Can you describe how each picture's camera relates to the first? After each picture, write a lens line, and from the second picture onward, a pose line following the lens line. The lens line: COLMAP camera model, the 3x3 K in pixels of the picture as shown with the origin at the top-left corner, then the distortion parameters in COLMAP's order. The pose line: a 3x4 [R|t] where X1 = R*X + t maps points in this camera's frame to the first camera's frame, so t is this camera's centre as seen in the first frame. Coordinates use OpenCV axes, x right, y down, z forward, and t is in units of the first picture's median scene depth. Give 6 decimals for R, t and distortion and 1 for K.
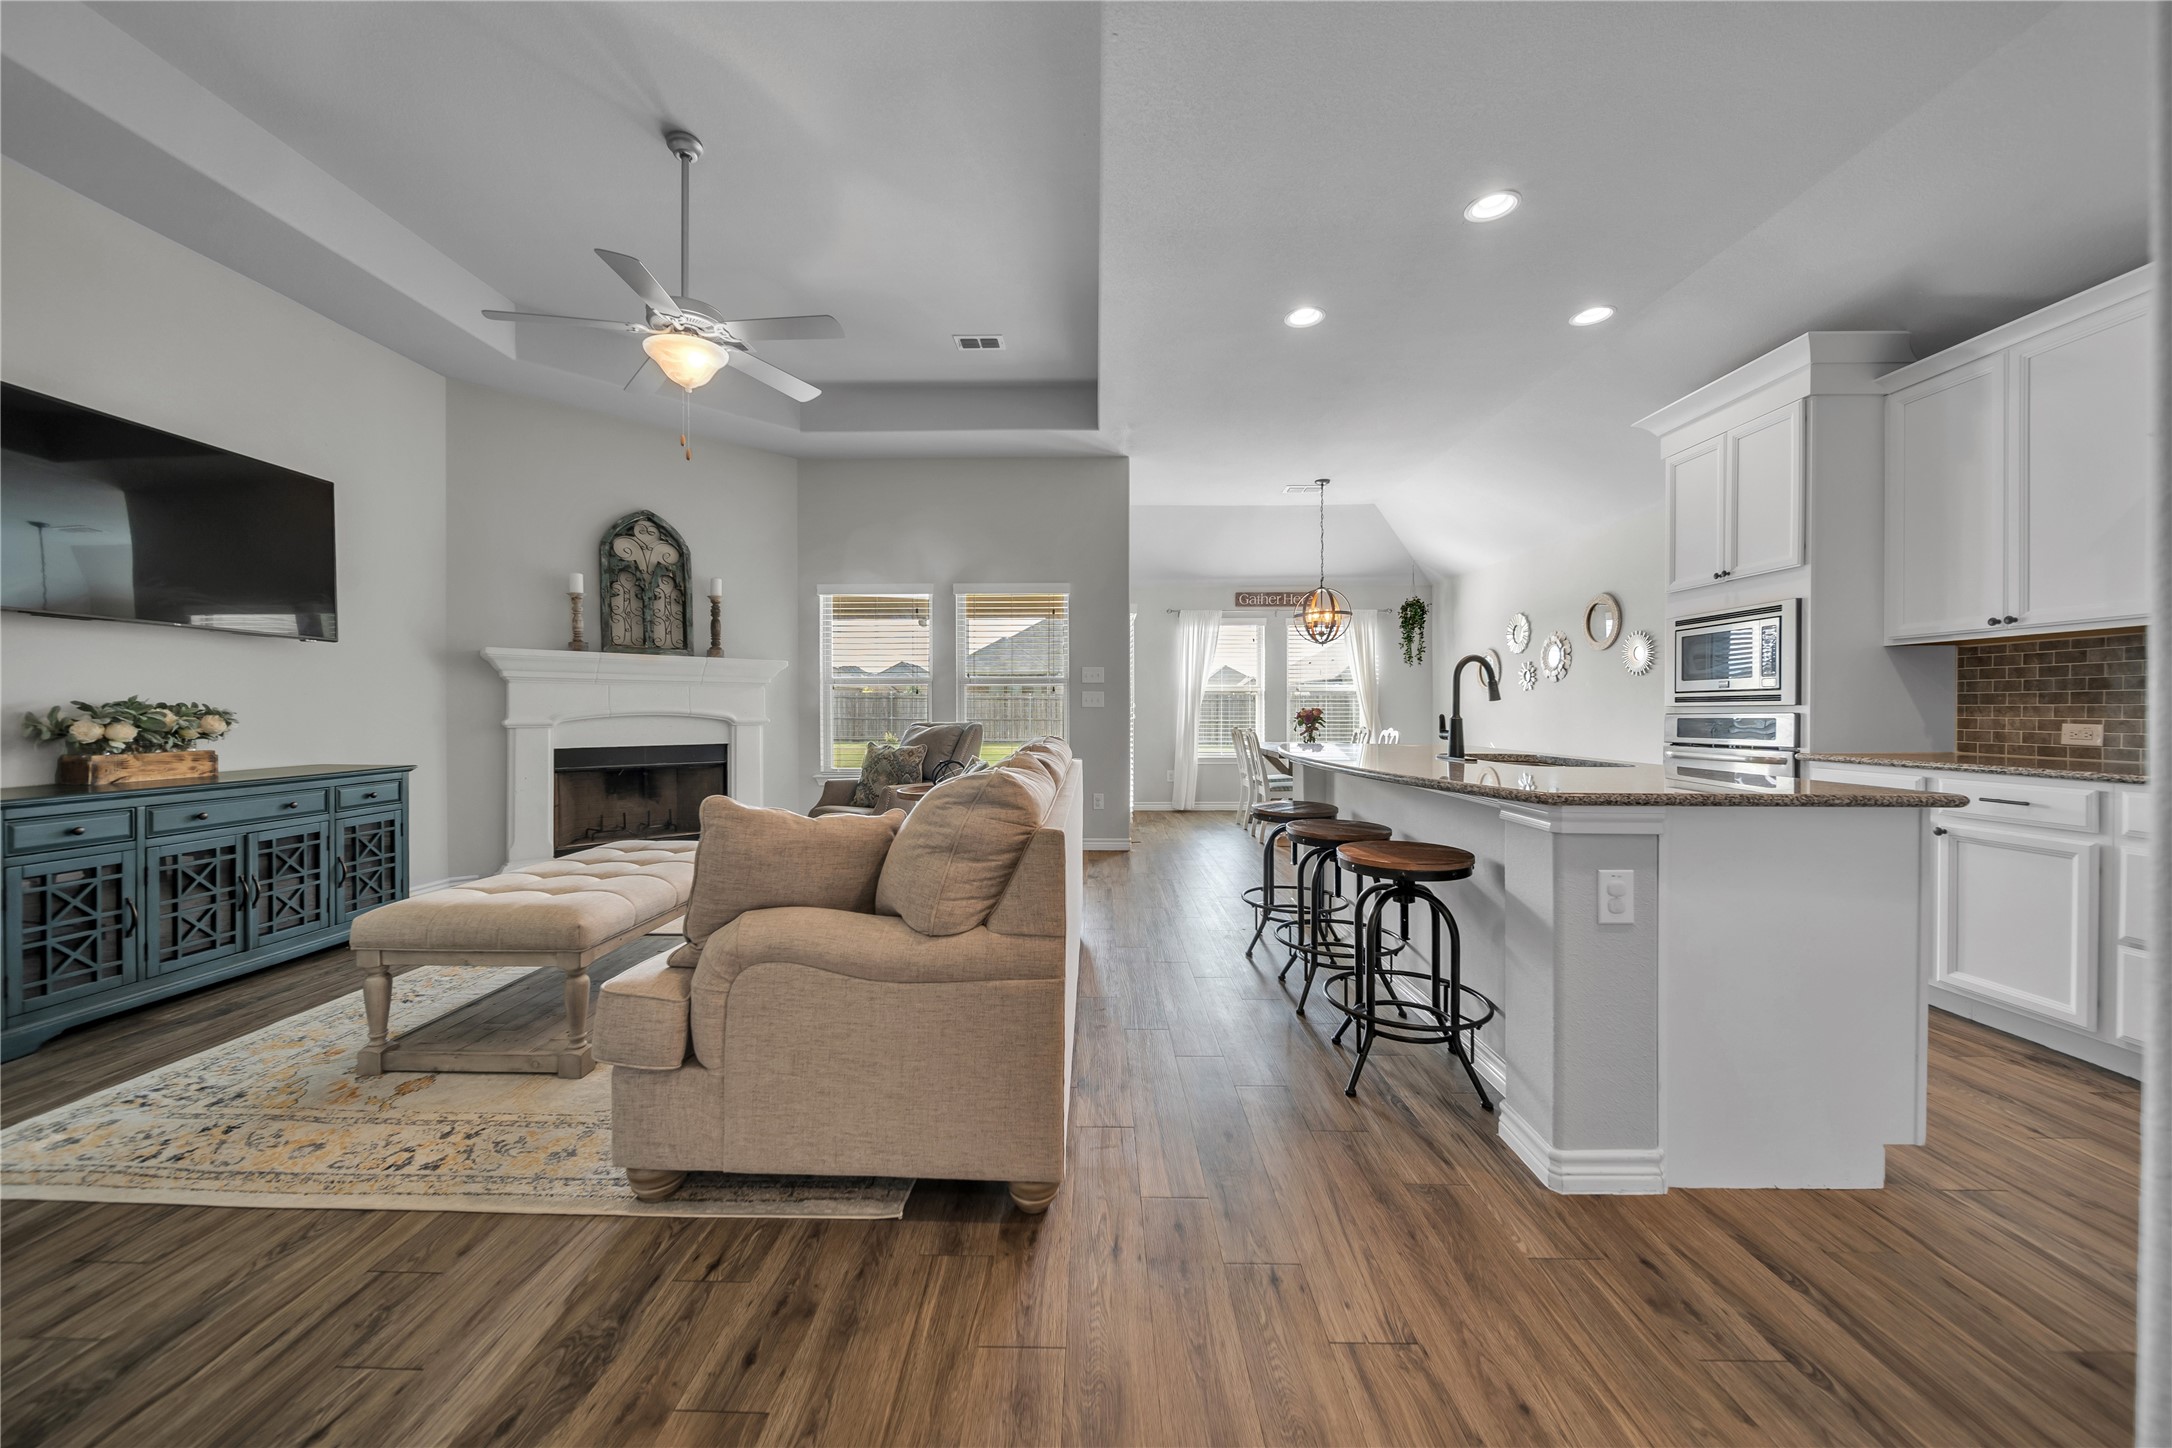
lens RADIAL K [[770.0, 0, 1068.5], [0, 770.0, 713.5], [0, 0, 1]] dist [0.001368, -0.001749]
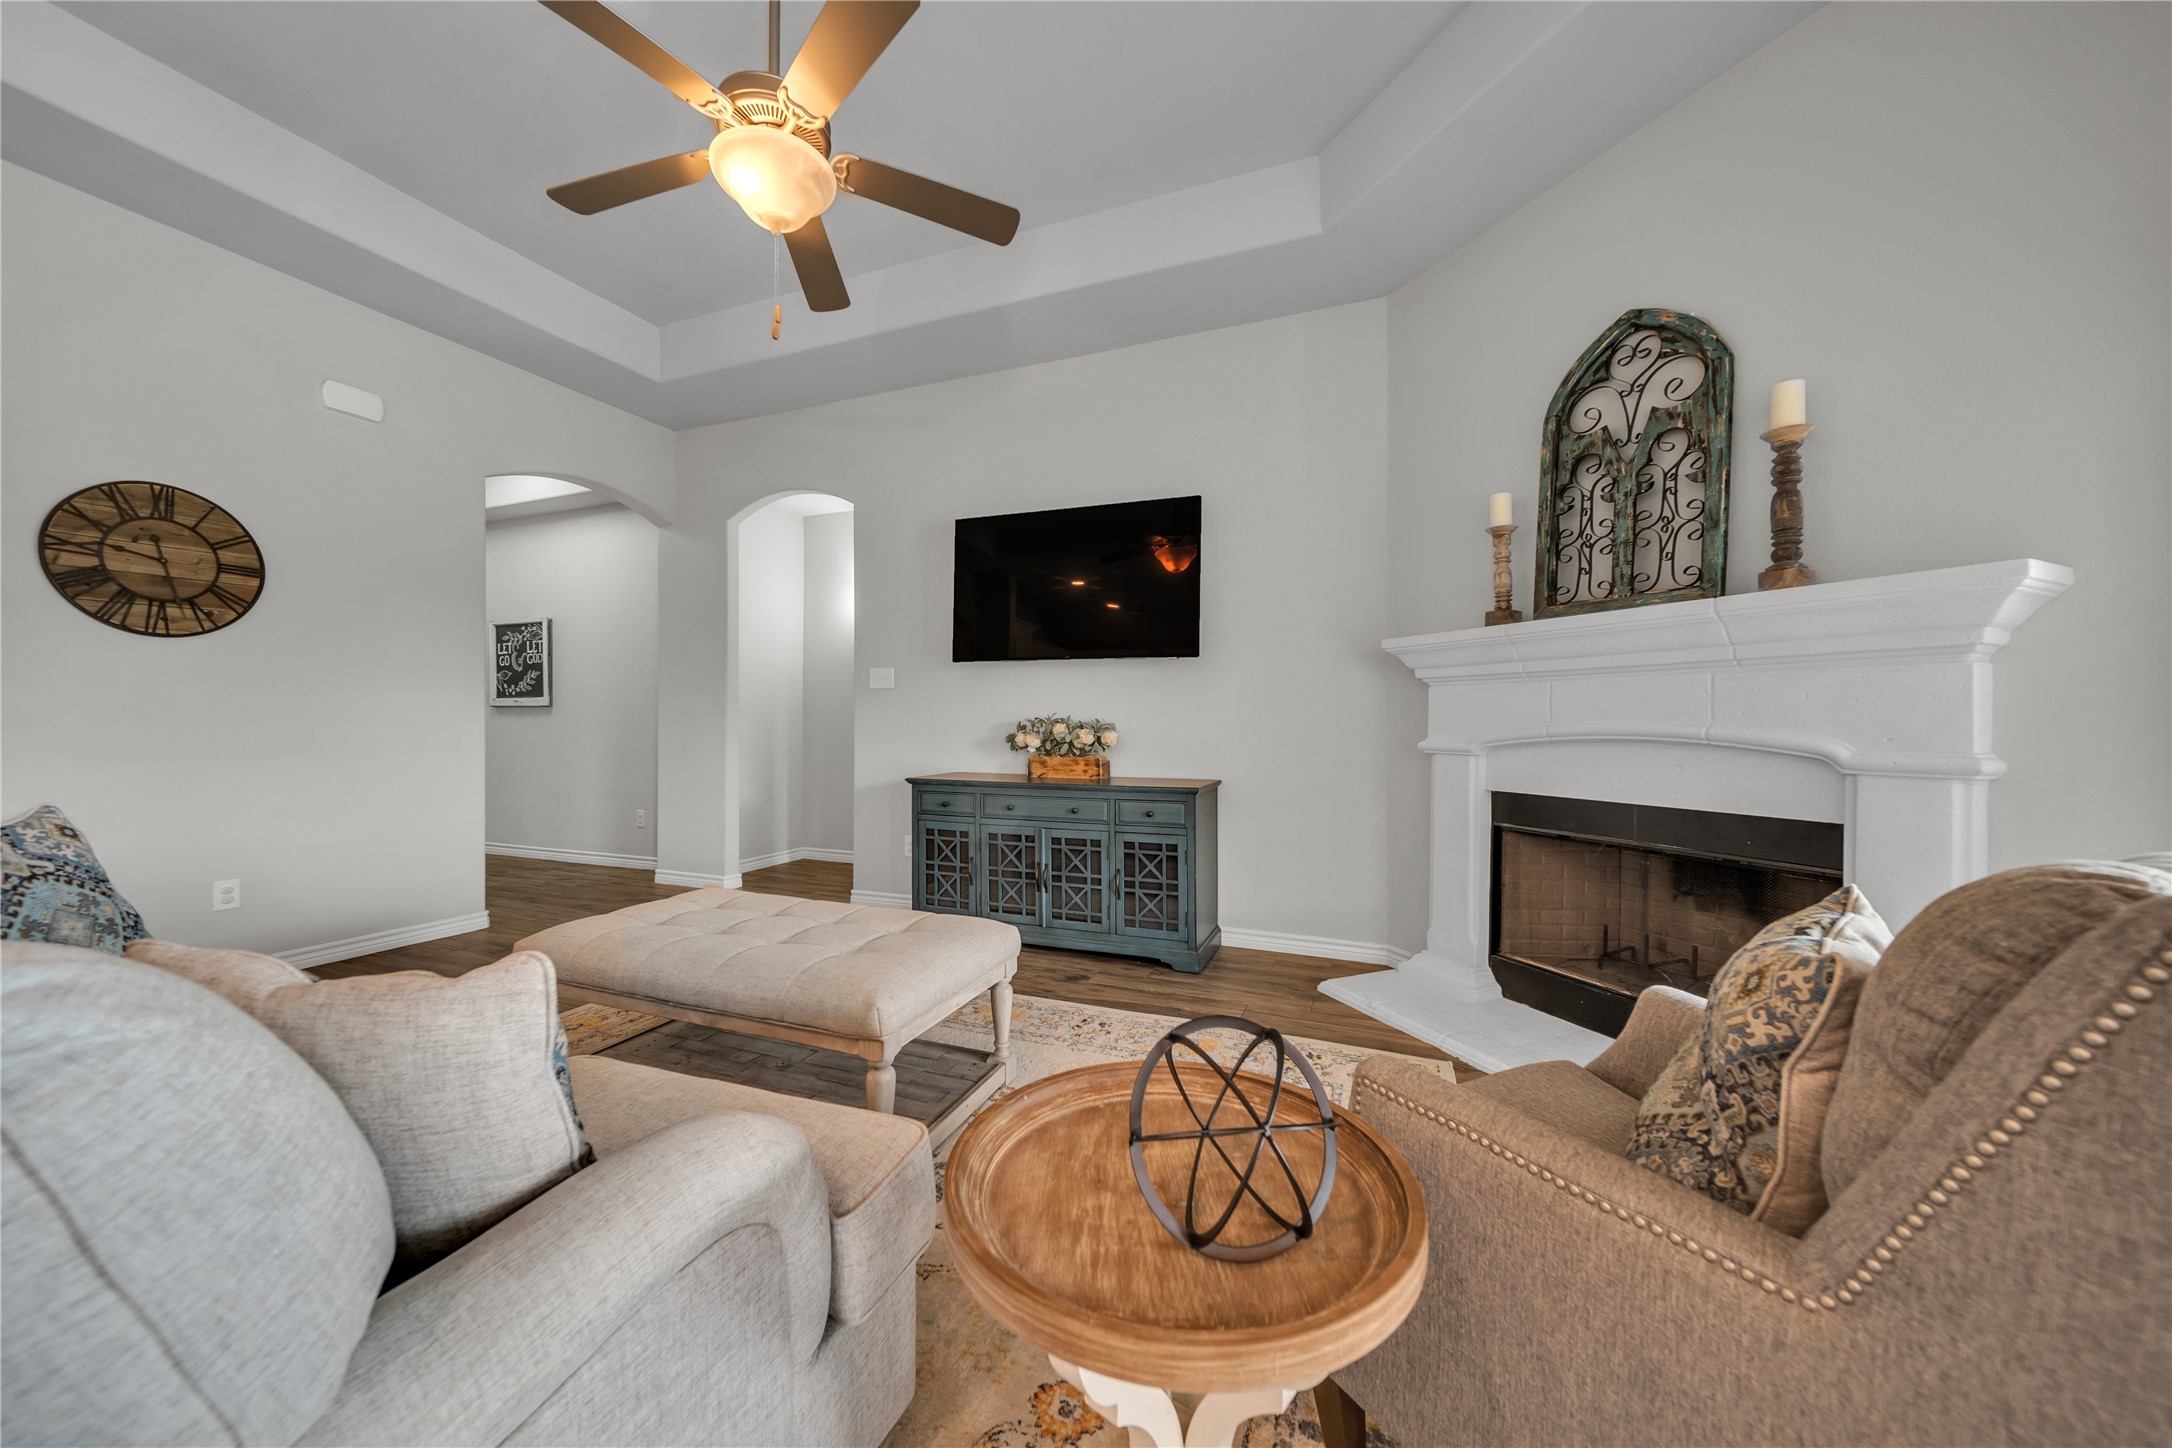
lens RADIAL K [[770.0, 0, 1093.6], [0, 770.0, 723.3], [0, 0, 1]] dist [0.001368, -0.001749]
pose [[-0.330436, -0.000518, -0.943828, 0.022831], [-0.010924, 0.999935, 0.003276, -0.009265], [0.943765, 0.011393, -0.330421, 1.344901]]
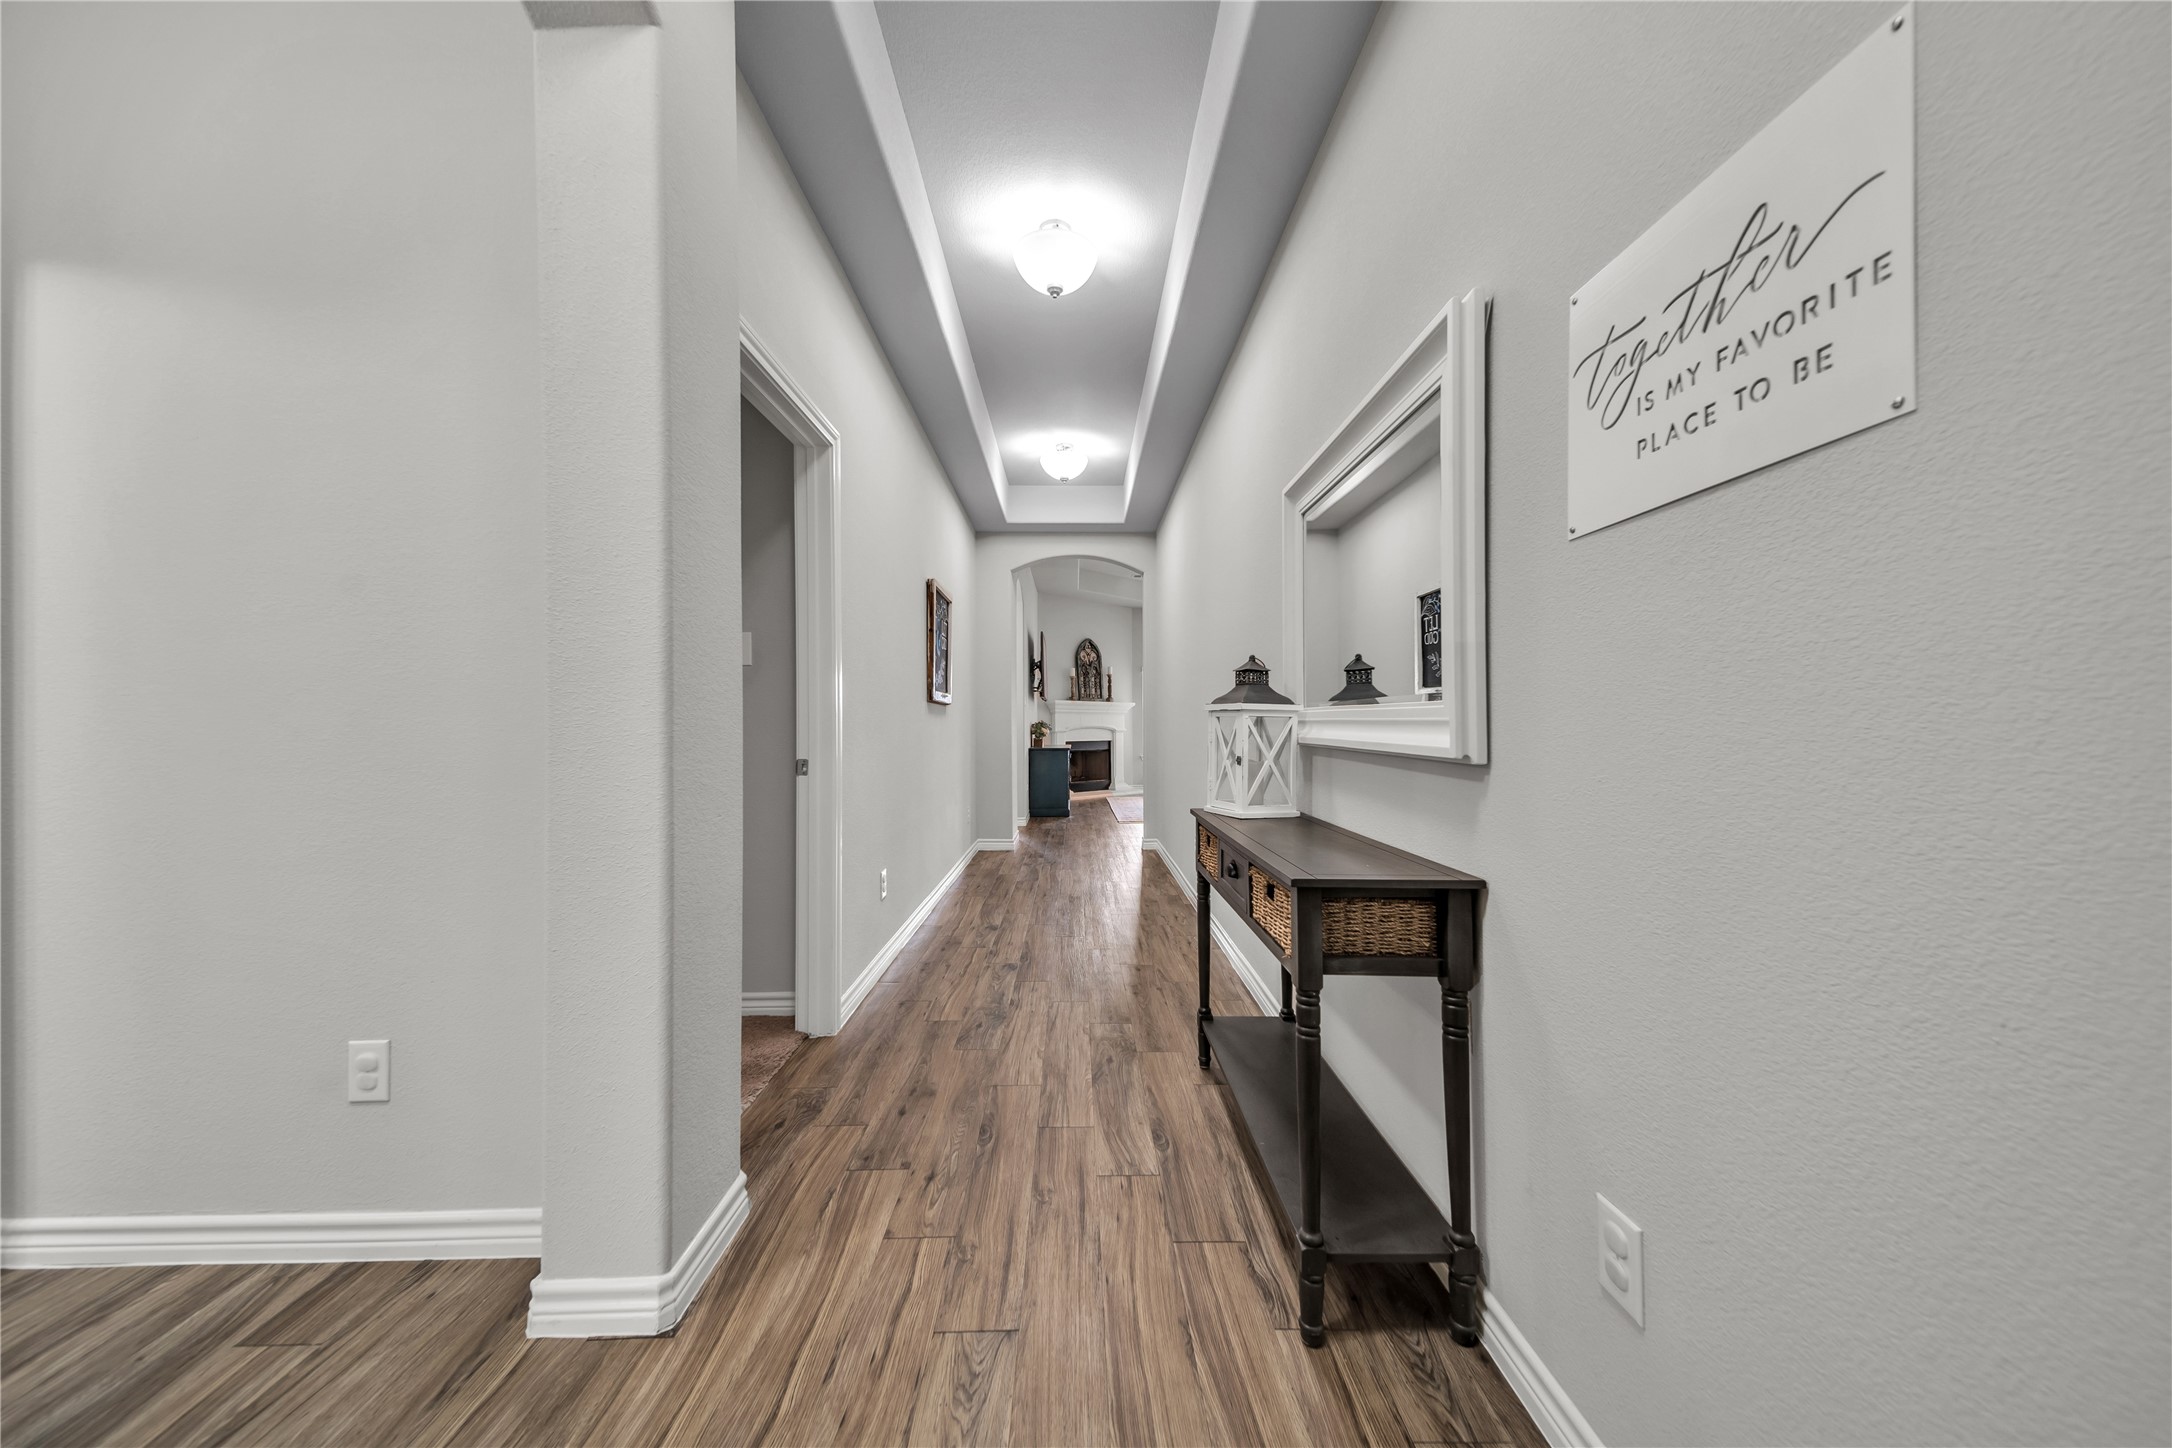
lens RADIAL K [[770.0, 0, 1088.1], [0, 770.0, 720.3], [0, 0, 1]] dist [0.001368, -0.001749]
pose [[0.998054, -0.005001, 0.062161, -1.102108], [0.005305, 0.999975, -0.004724, -0.014909], [-0.062136, 0.005045, 0.998055, -2.040291]]
